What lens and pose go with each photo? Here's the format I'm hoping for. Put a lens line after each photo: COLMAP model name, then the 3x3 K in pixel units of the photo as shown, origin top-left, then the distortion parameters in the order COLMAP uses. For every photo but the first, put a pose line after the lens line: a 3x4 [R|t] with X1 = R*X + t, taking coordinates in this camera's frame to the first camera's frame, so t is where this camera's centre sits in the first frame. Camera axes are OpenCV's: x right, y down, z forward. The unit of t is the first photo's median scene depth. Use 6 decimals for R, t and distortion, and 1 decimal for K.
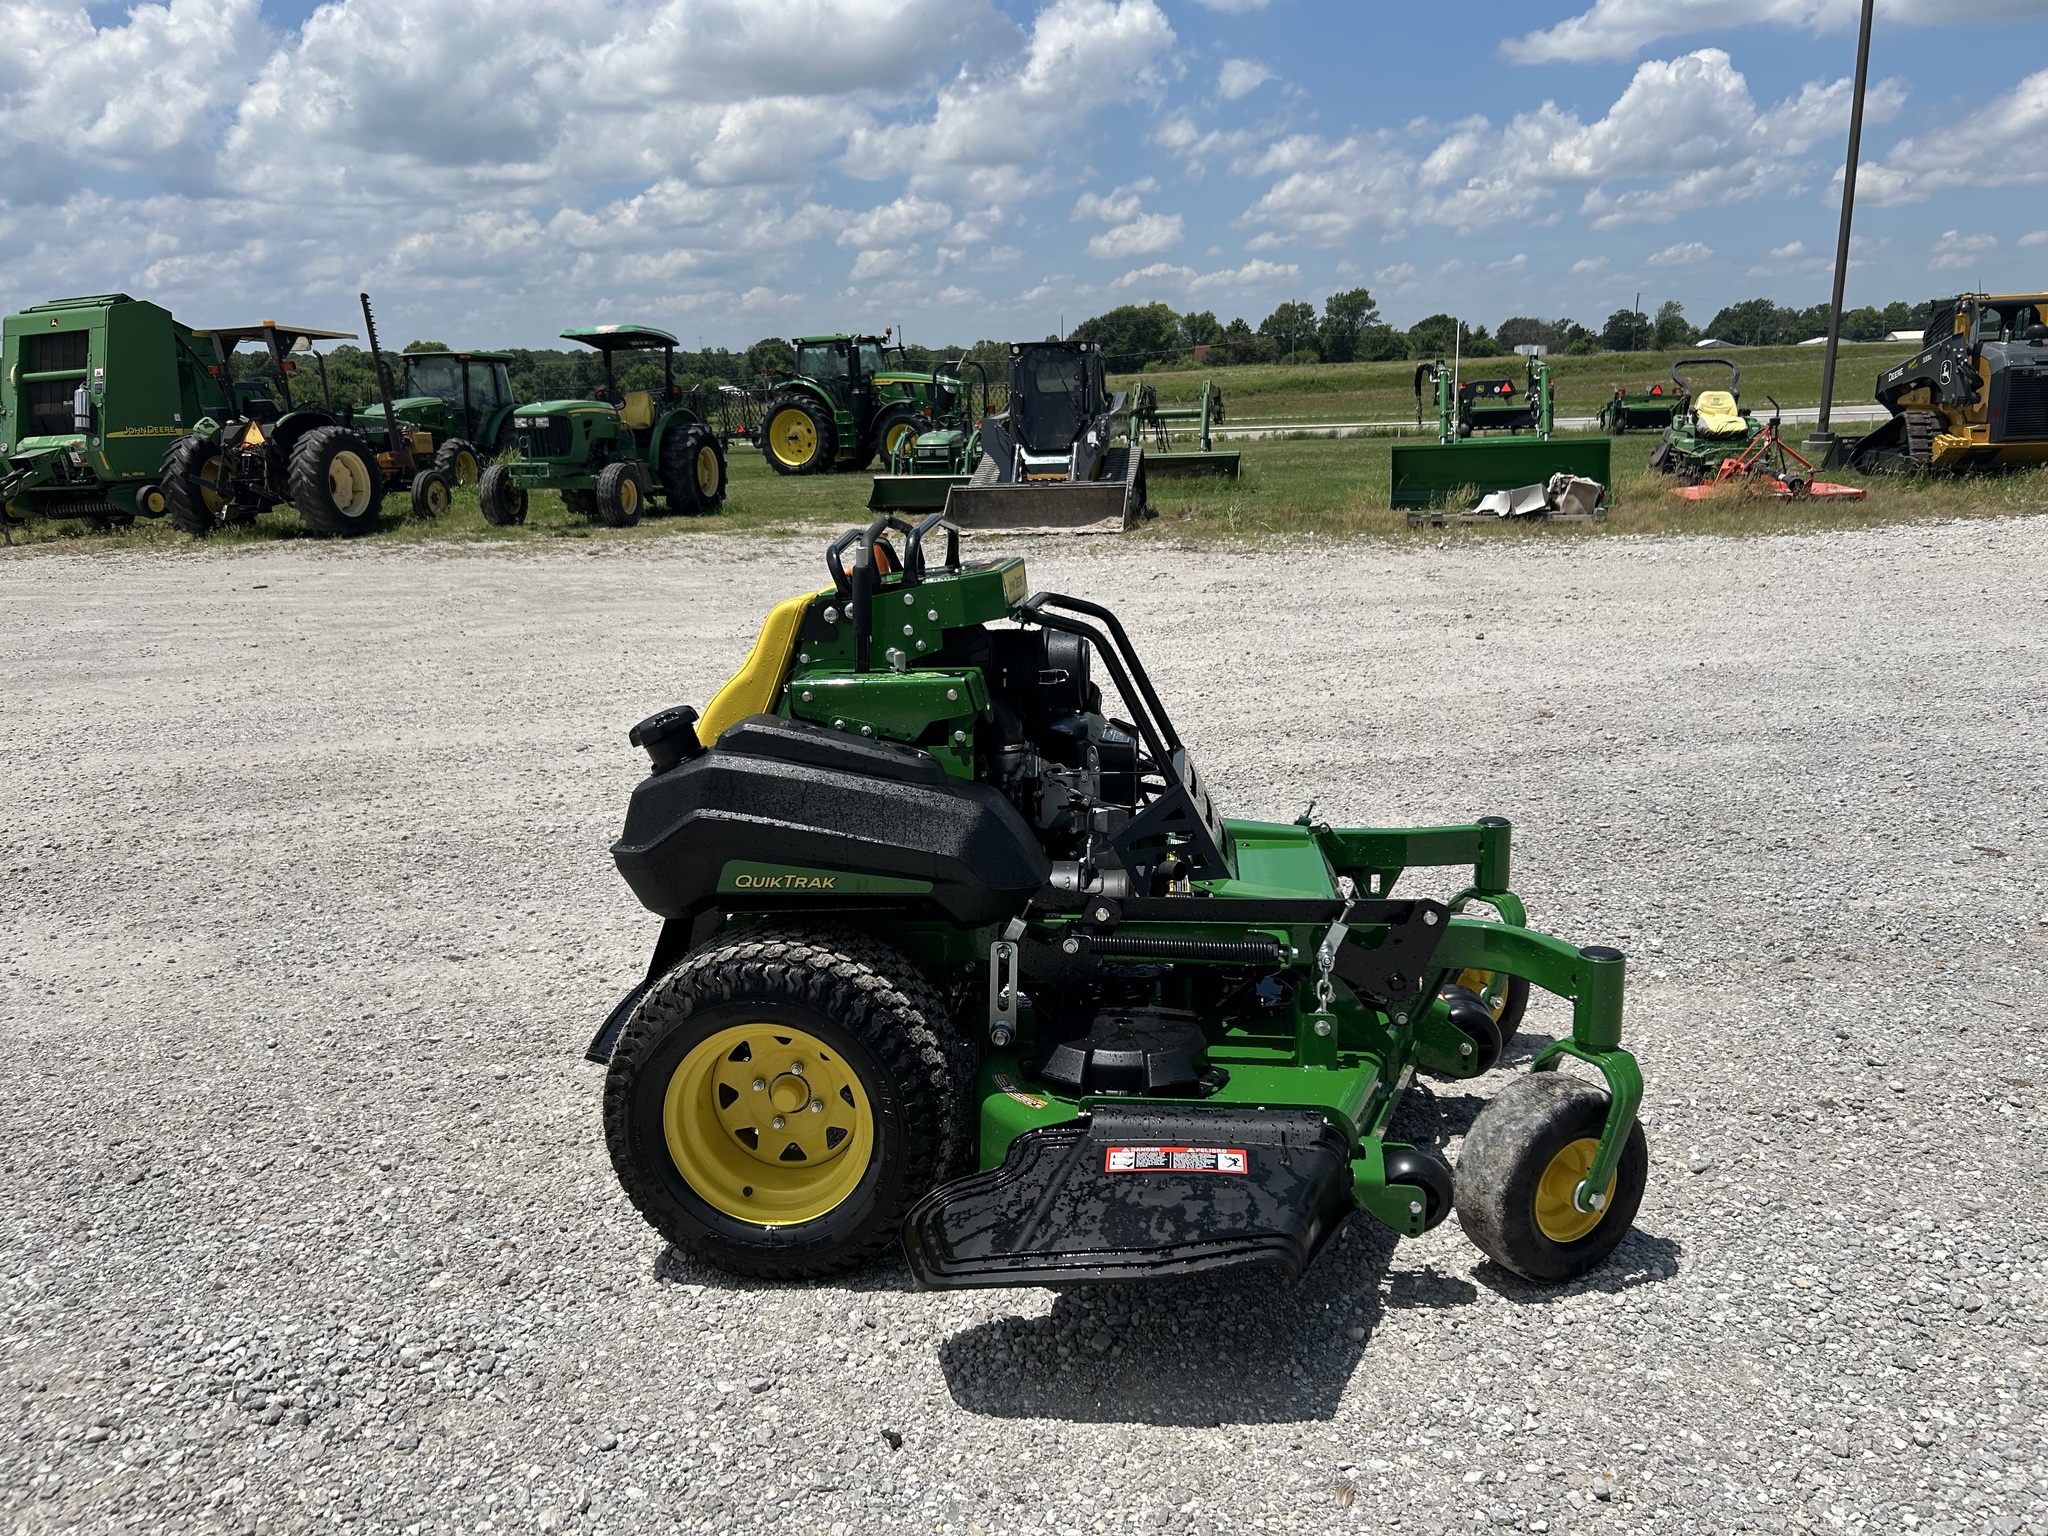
lens RADIAL K [[1550.0, 0, 1041.2], [0, 1550.0, 759.0], [0, 0, 1]] dist [0.042593, -0.047054]
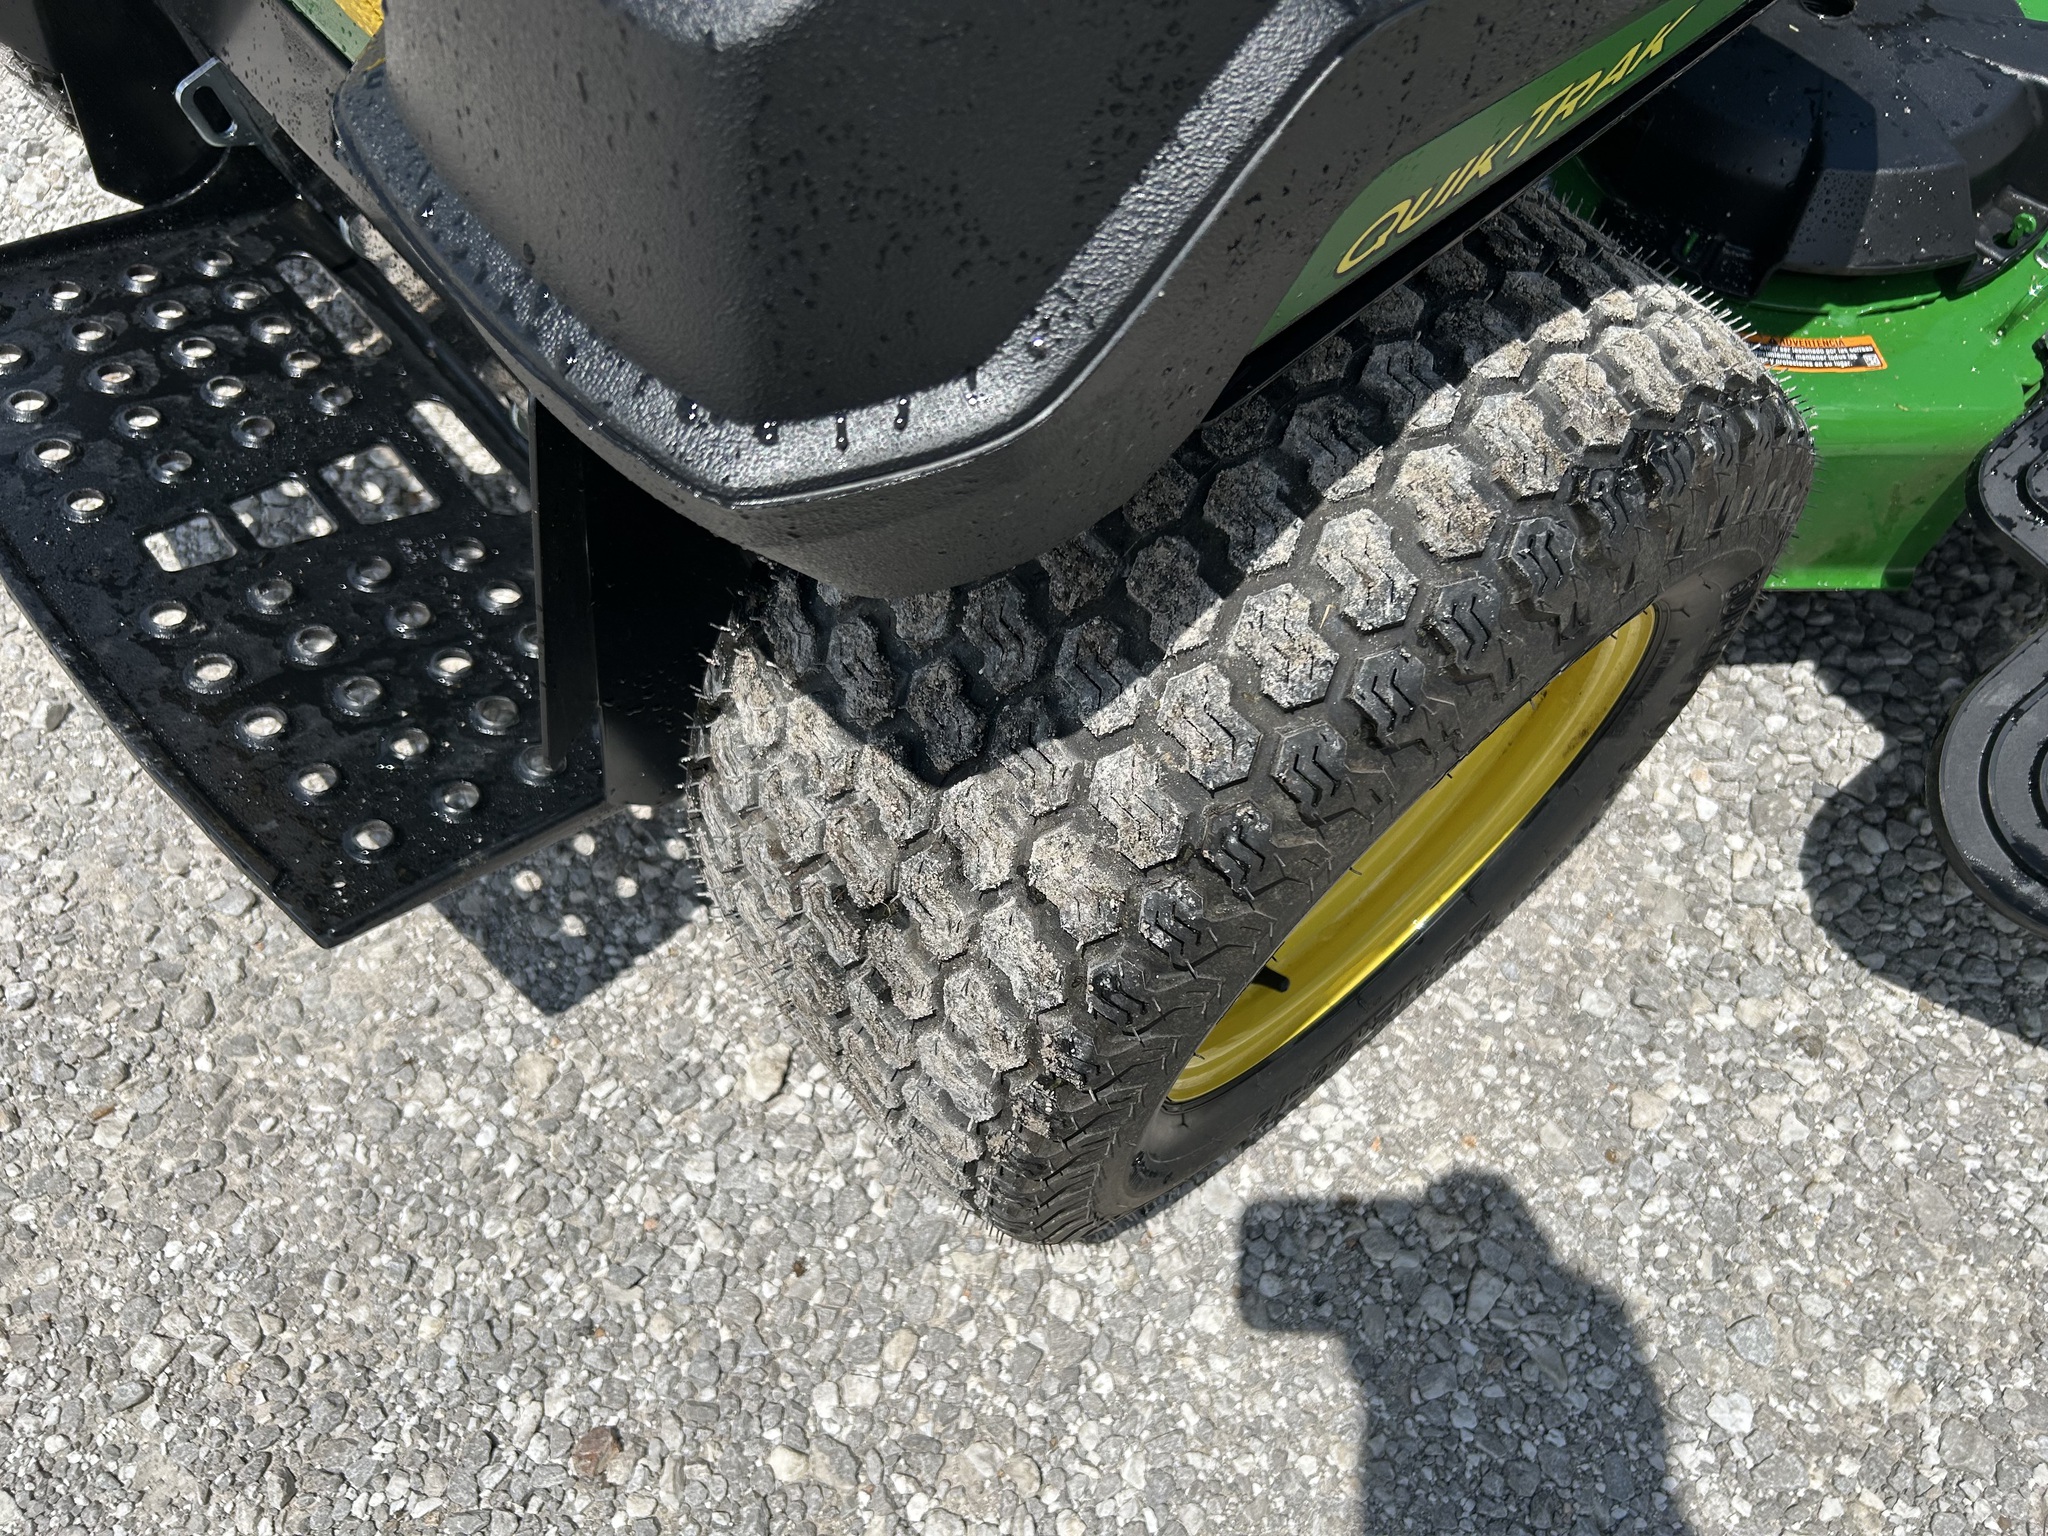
lens RADIAL K [[1550.0, 0, 1013.9], [0, 1550.0, 780.2], [0, 0, 1]] dist [0.042593, -0.047054]
pose [[0.690699, -0.634066, 0.347701, -0.300609], [0.148083, 0.594647, 0.790232, -0.035203], [-0.707818, -0.494324, 0.504616, 0.822172]]
